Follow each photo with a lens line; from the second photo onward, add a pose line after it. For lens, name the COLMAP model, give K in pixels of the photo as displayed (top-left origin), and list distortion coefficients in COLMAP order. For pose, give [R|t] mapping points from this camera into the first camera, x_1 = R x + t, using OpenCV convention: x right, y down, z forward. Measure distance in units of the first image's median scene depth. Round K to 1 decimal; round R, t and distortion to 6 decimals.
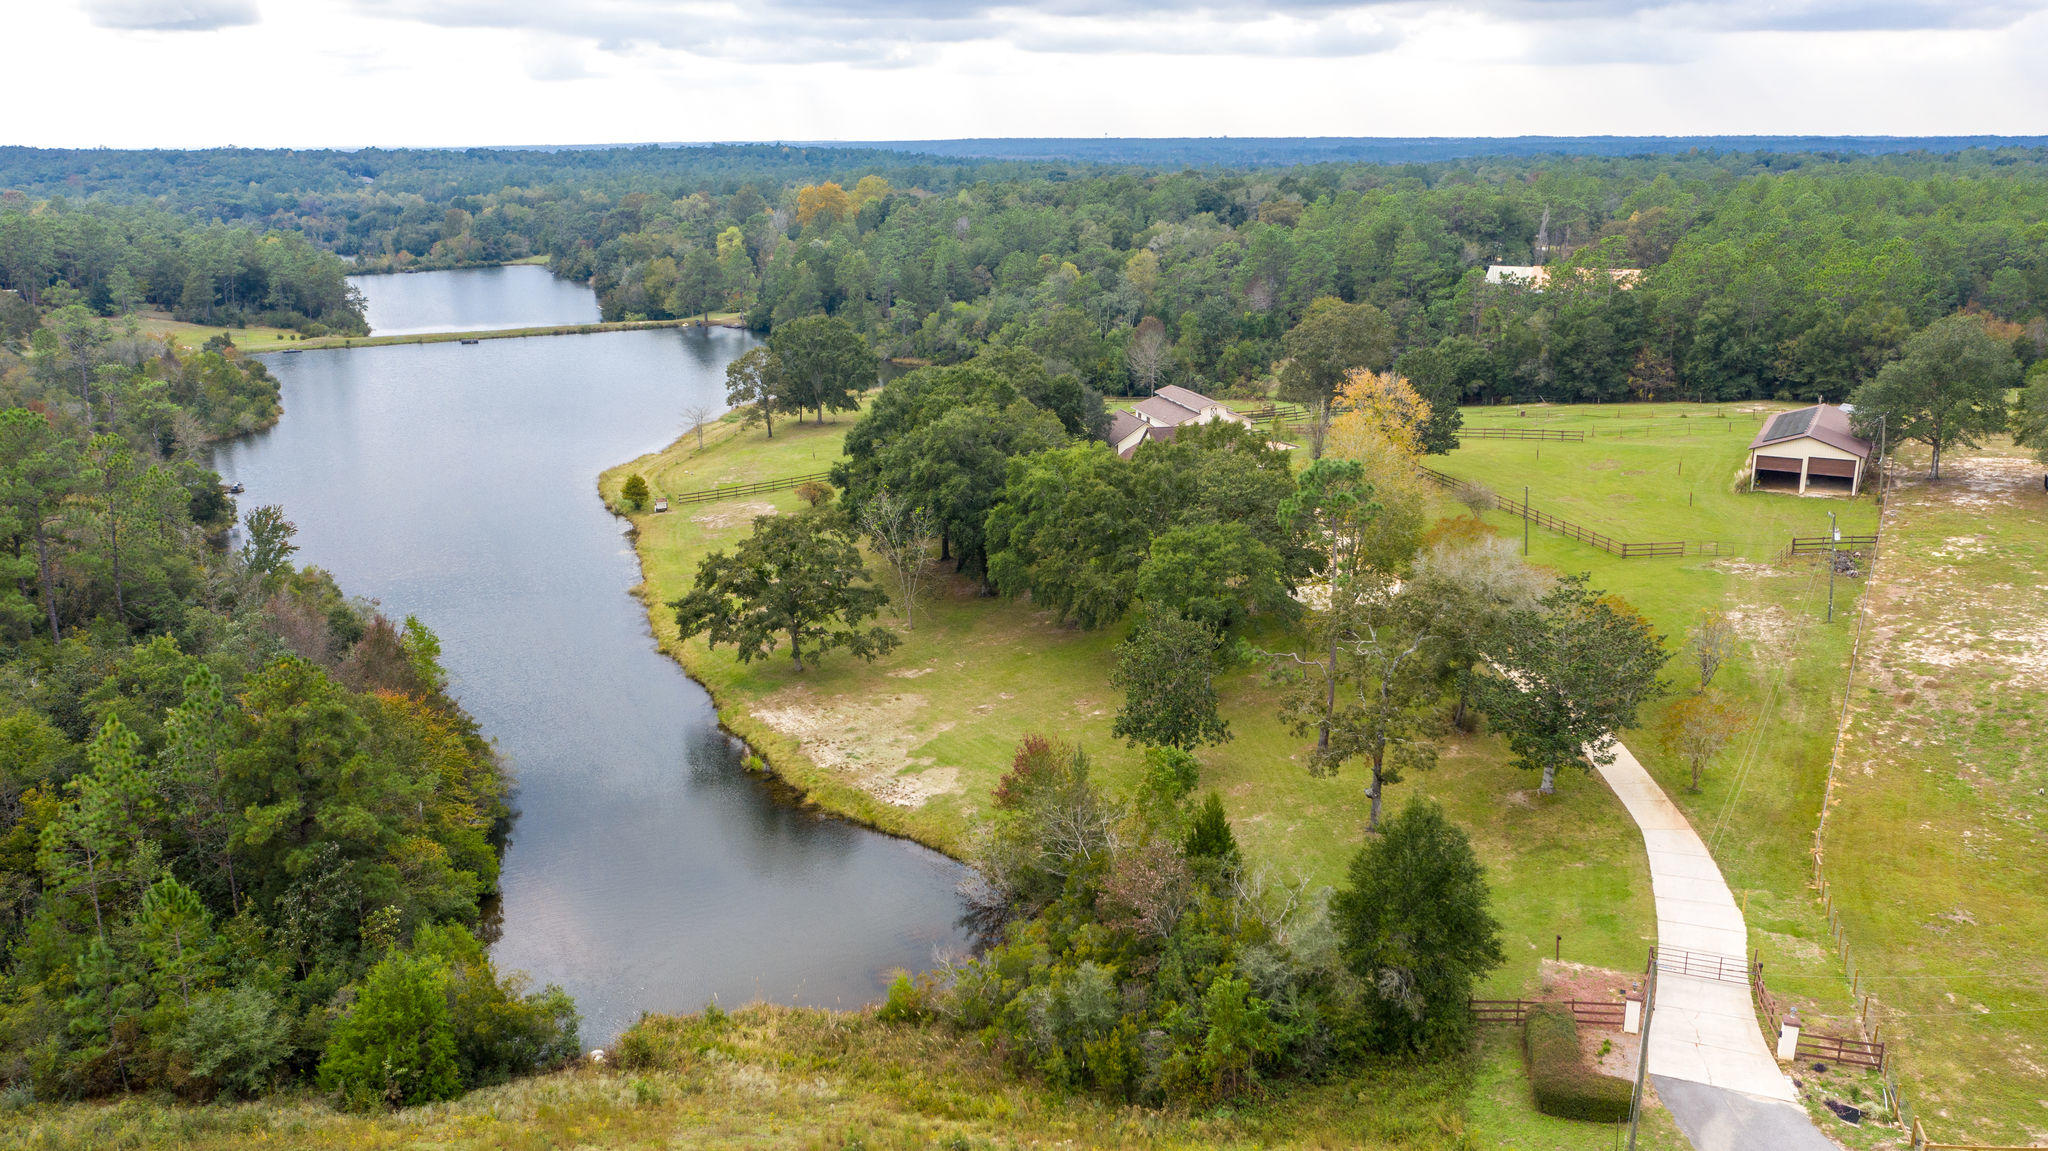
lens RADIAL K [[1607.2, 0, 1026.5], [0, 1607.2, 576.0], [0, 0, 1]] dist [-0.015830, -0.006485]
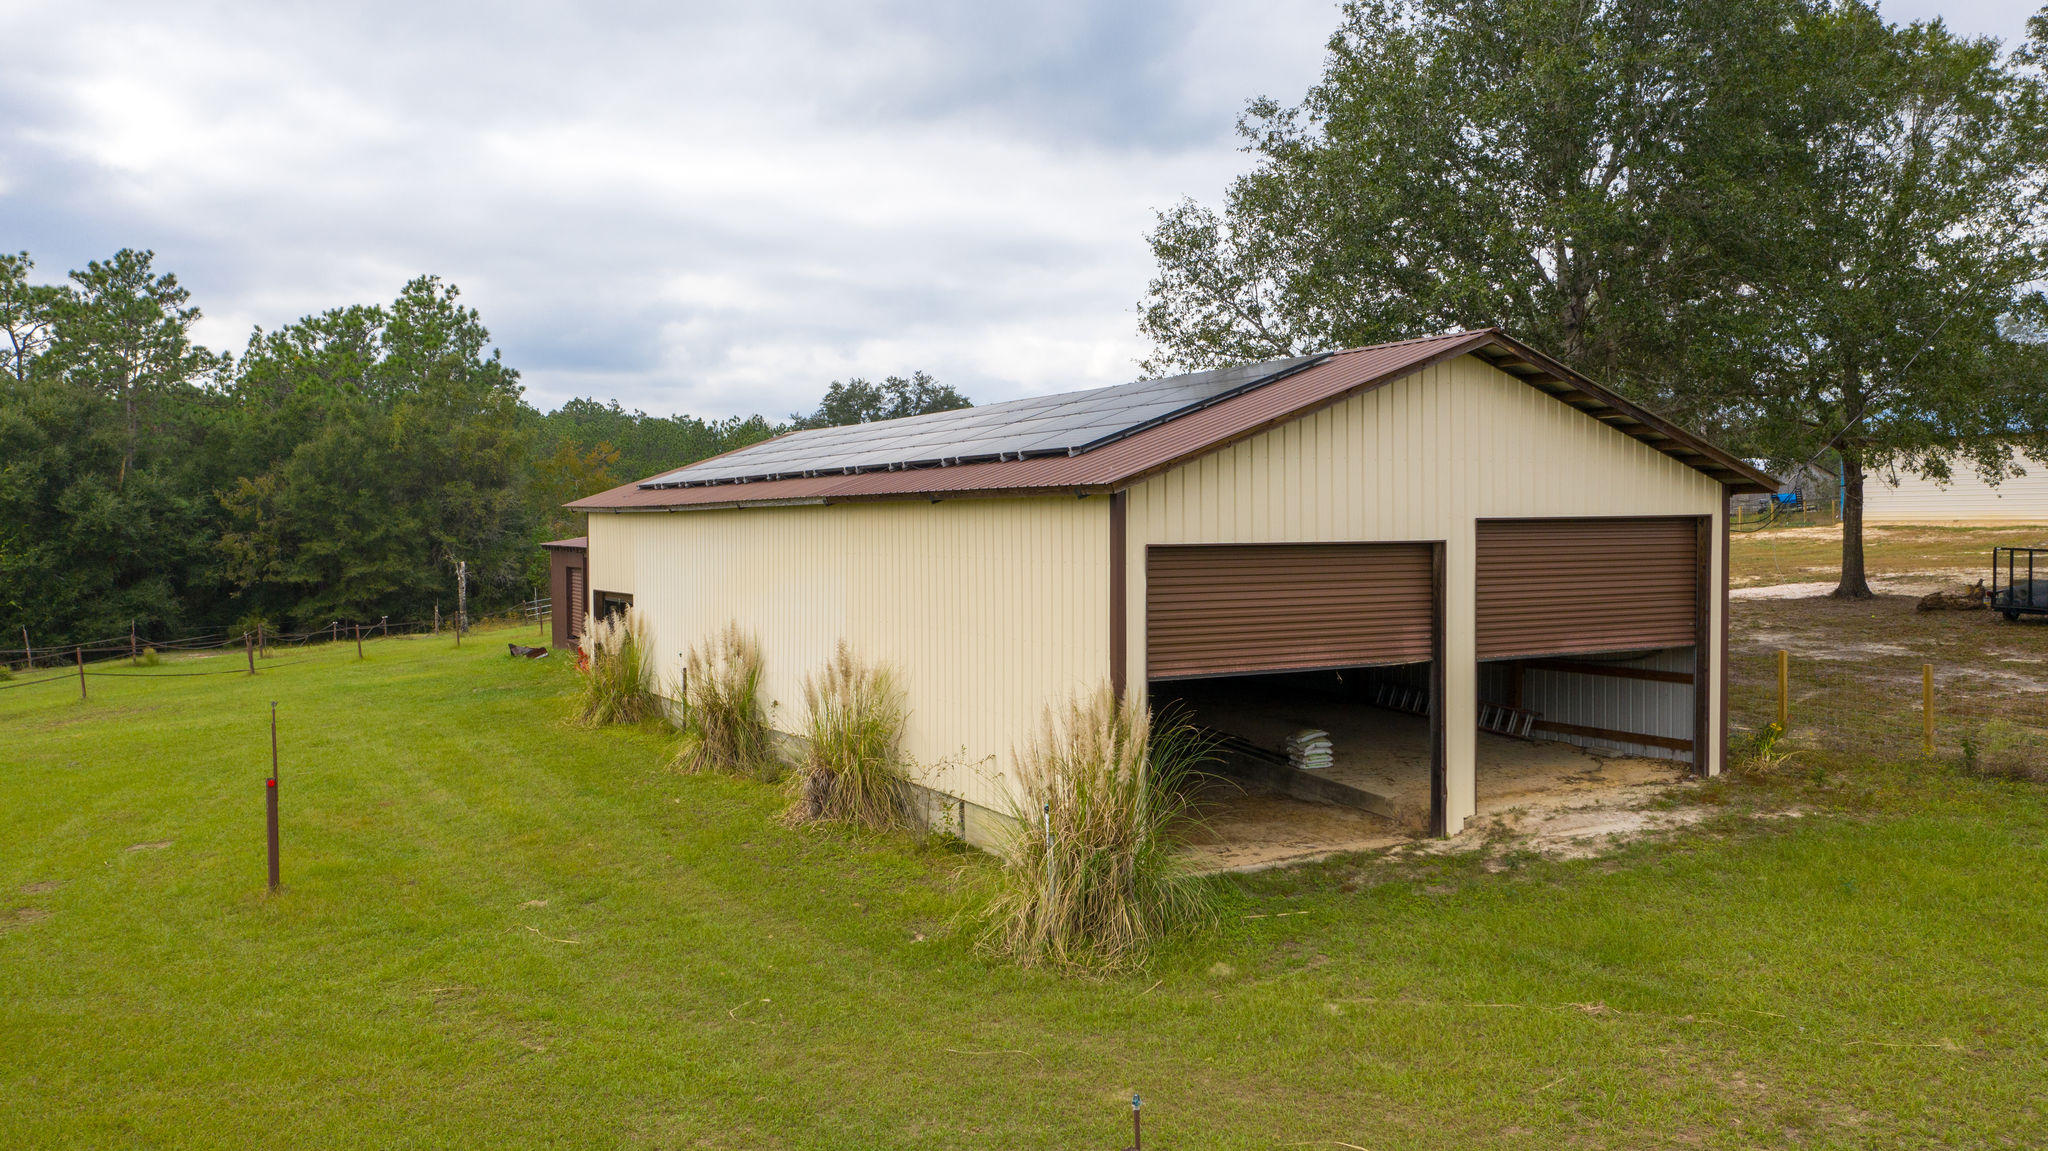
lens RADIAL K [[1607.2, 0, 1028.2], [0, 1607.2, 574.0], [0, 0, 1]] dist [-0.015830, -0.006485]
pose [[0.507126, -0.029134, 0.861379, 0.248856], [0.232206, 0.967091, -0.103999, -0.046043], [-0.830002, 0.252758, 0.497202, 0.671981]]
